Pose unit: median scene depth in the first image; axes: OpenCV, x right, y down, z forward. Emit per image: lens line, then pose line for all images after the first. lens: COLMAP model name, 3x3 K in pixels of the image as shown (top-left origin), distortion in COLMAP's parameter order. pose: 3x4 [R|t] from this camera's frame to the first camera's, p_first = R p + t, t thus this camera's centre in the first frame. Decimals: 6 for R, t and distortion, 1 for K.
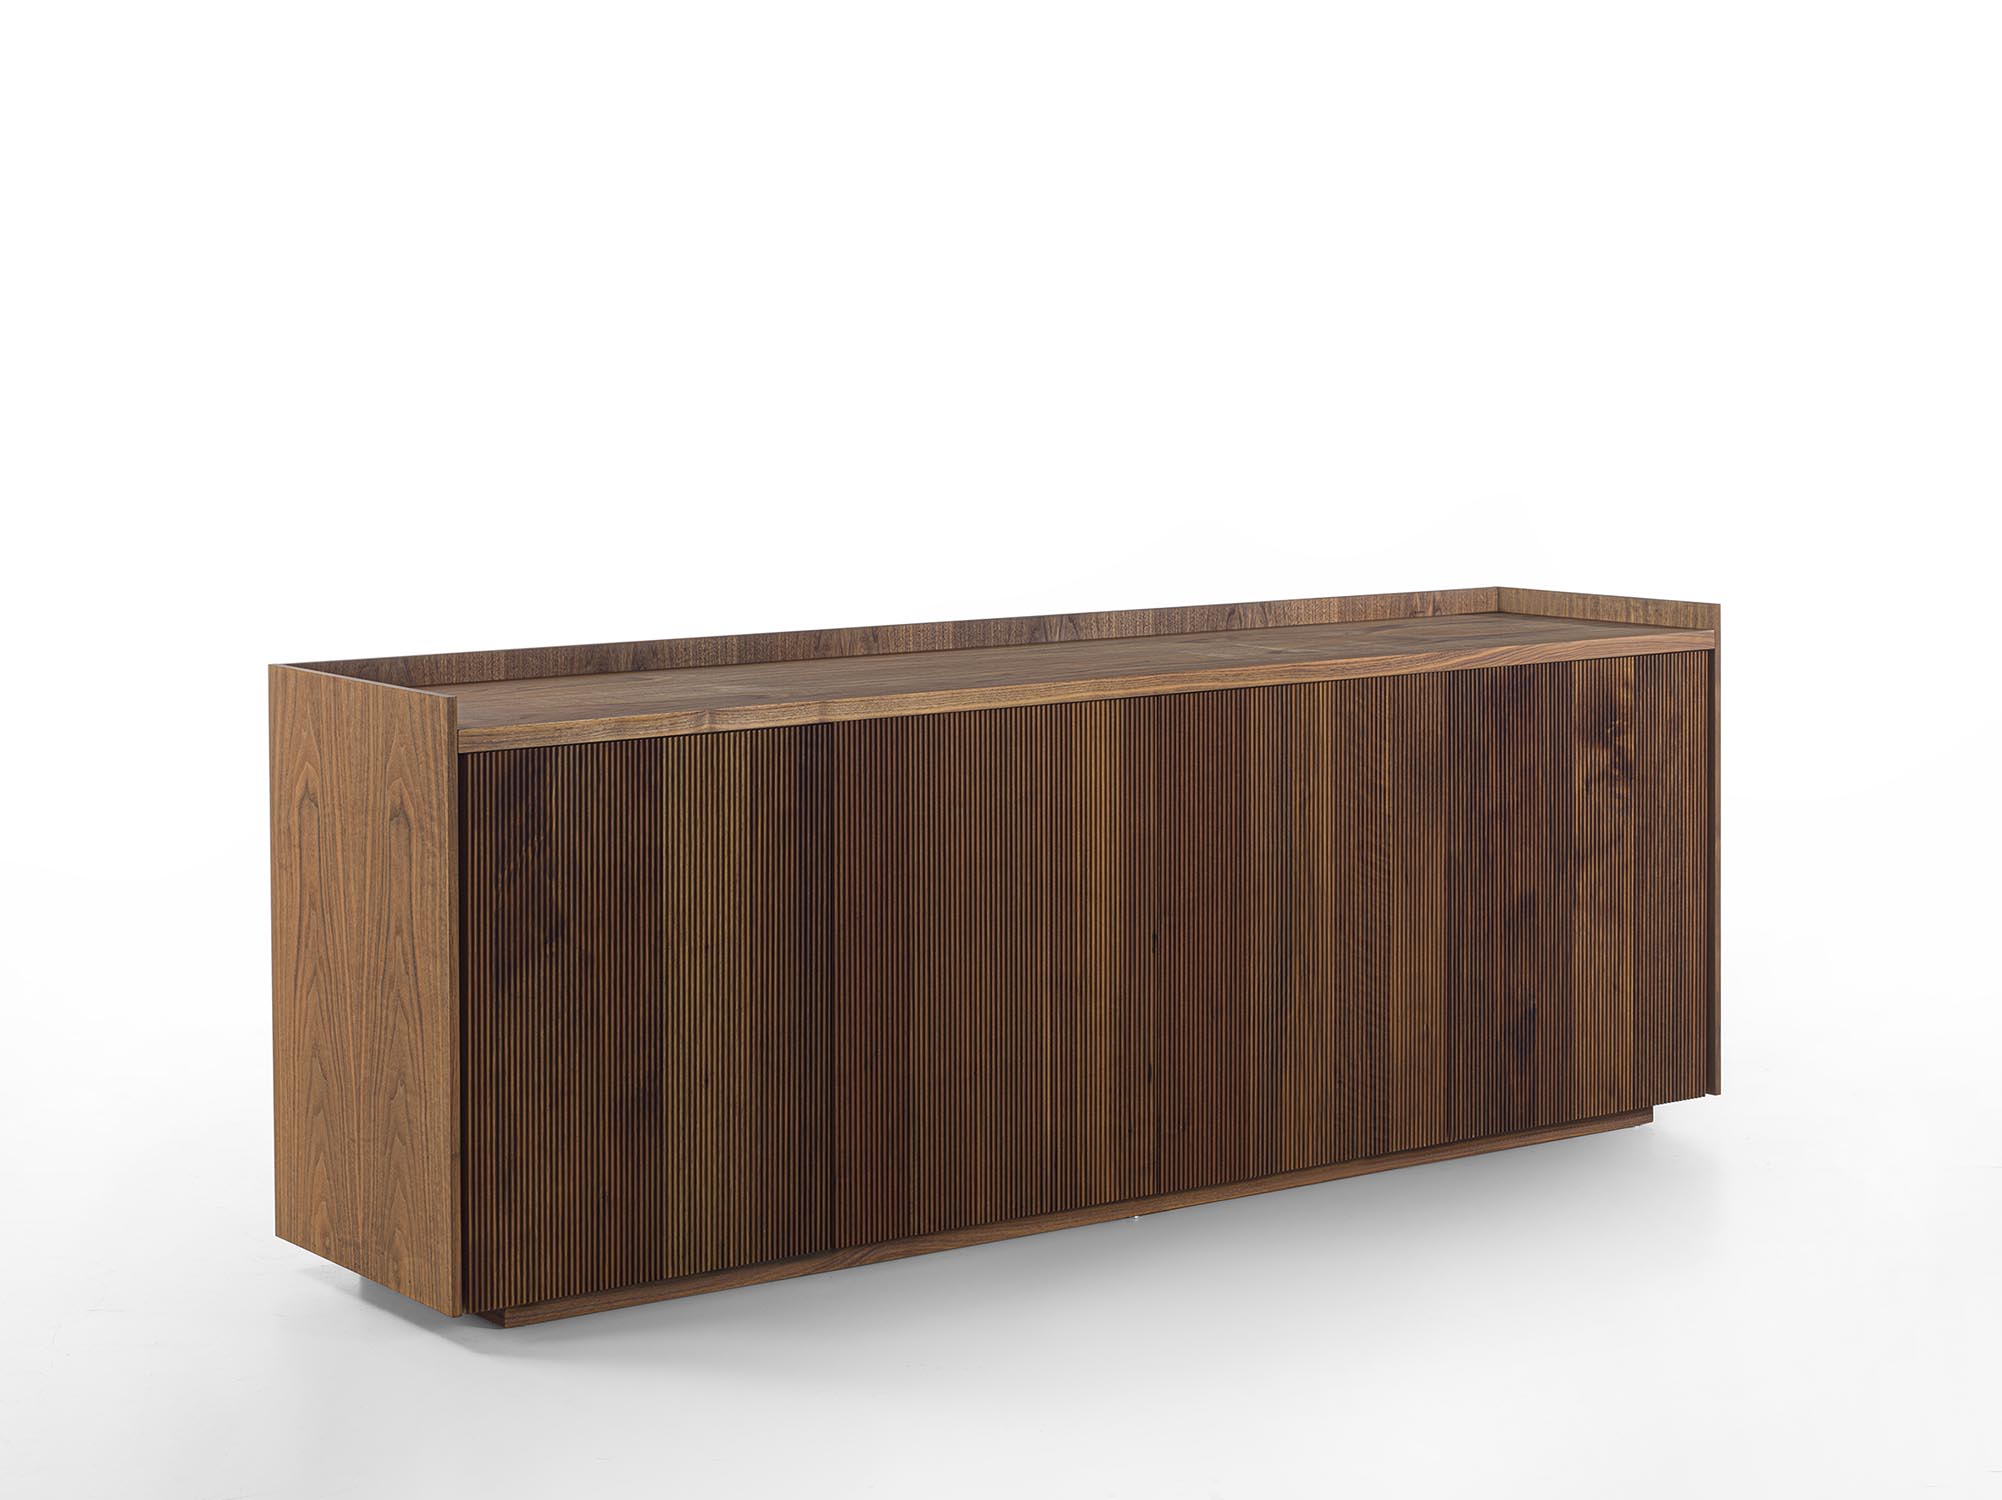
lens RADIAL K [[3914.7, 0, 1001.0], [0, 3914.7, 750.0], [0, 0, 1]] dist [-0.196727, 0.060493]
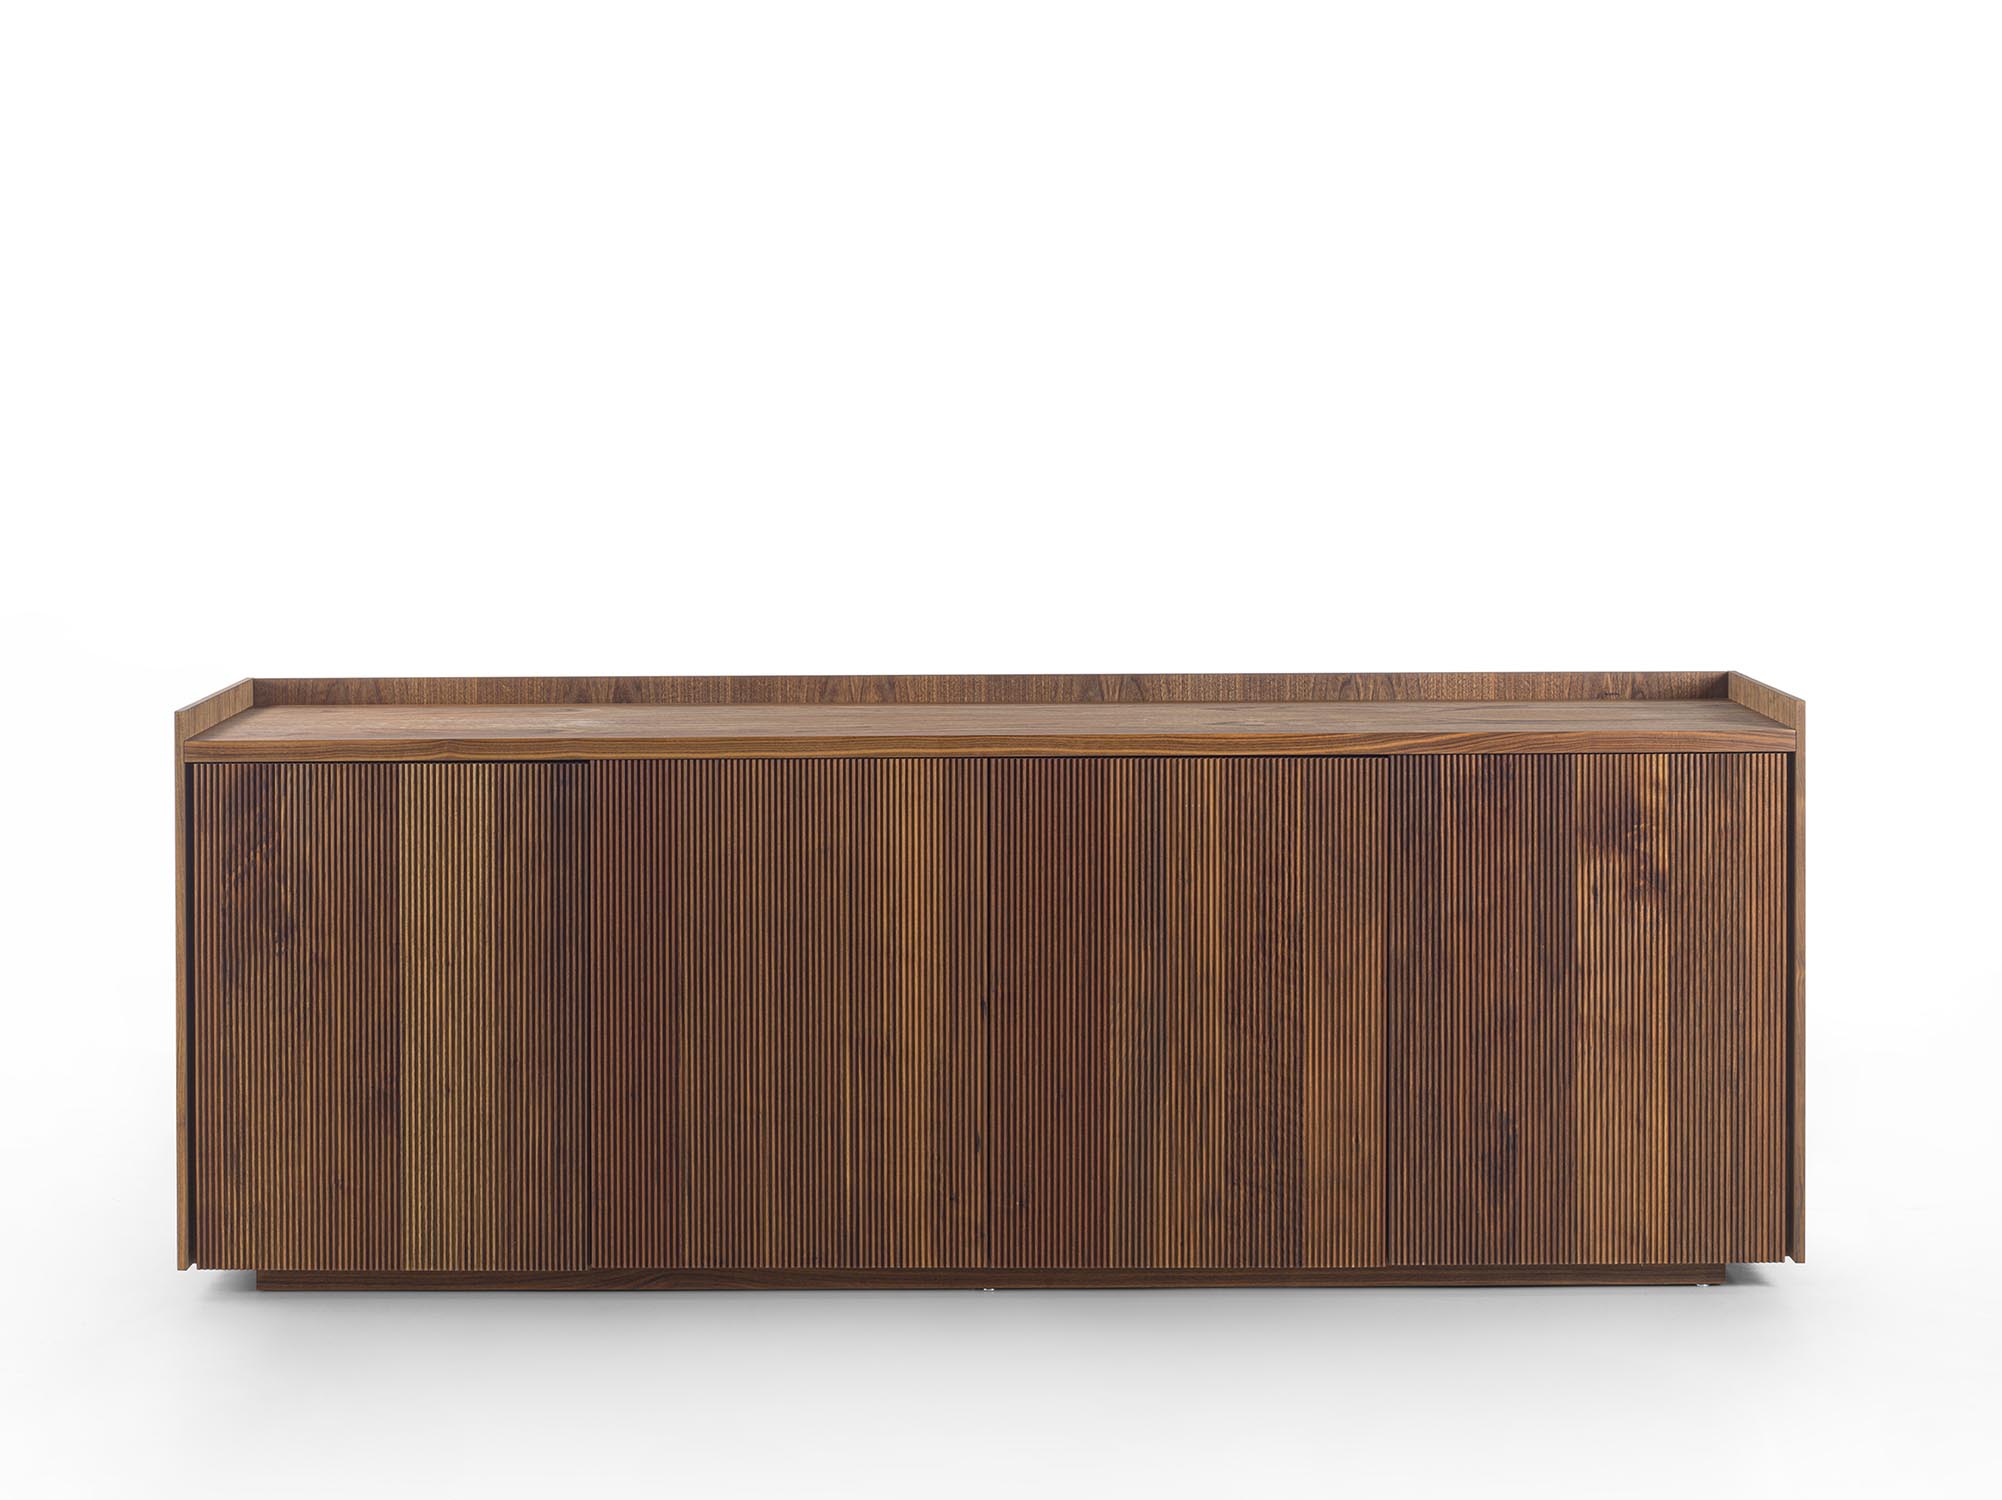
lens RADIAL K [[3914.7, 0, 1001.0], [0, 3914.7, 750.0], [0, 0, 1]] dist [-0.196727, 0.060493]
pose [[0.812899, 0.062006, -0.579095, 0.579684], [-0.066980, 0.997672, 0.012802, -0.027413], [0.578541, 0.028381, 0.815160, 0.196511]]
